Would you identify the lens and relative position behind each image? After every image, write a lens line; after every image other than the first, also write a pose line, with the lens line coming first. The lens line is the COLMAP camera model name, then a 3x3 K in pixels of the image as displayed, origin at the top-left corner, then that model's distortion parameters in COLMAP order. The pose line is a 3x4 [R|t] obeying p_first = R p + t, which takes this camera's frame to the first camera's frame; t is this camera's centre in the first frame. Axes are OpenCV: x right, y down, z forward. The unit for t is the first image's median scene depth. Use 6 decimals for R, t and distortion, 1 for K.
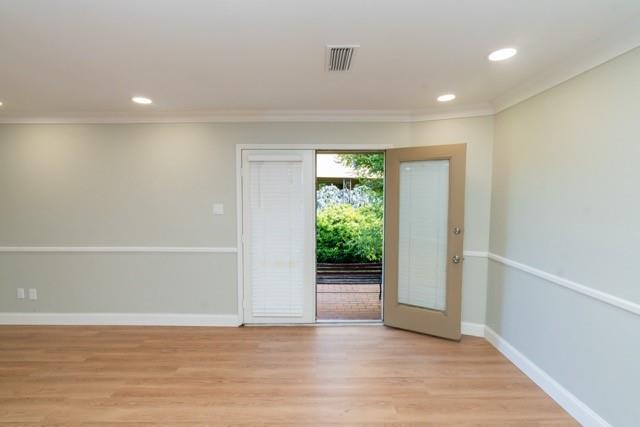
lens RADIAL K [[291.4, 0, 320.0], [0, 291.4, 213.5], [0, 0, 1]] dist [-0.001616, -0.000585]
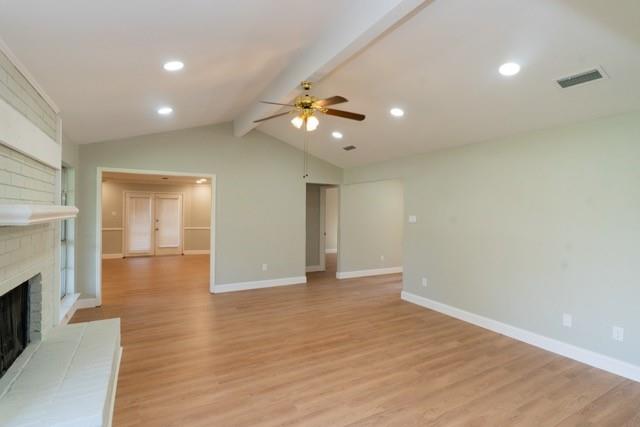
lens RADIAL K [[319.7, 0, 320.0], [0, 319.7, 213.5], [0, 0, 1]] dist [0.014302, -0.000102]
pose [[0.872034, 0.007810, 0.489384, -0.147606], [0.022365, 0.998192, -0.055782, 0.189473], [-0.488935, 0.059589, 0.870283, -2.503845]]
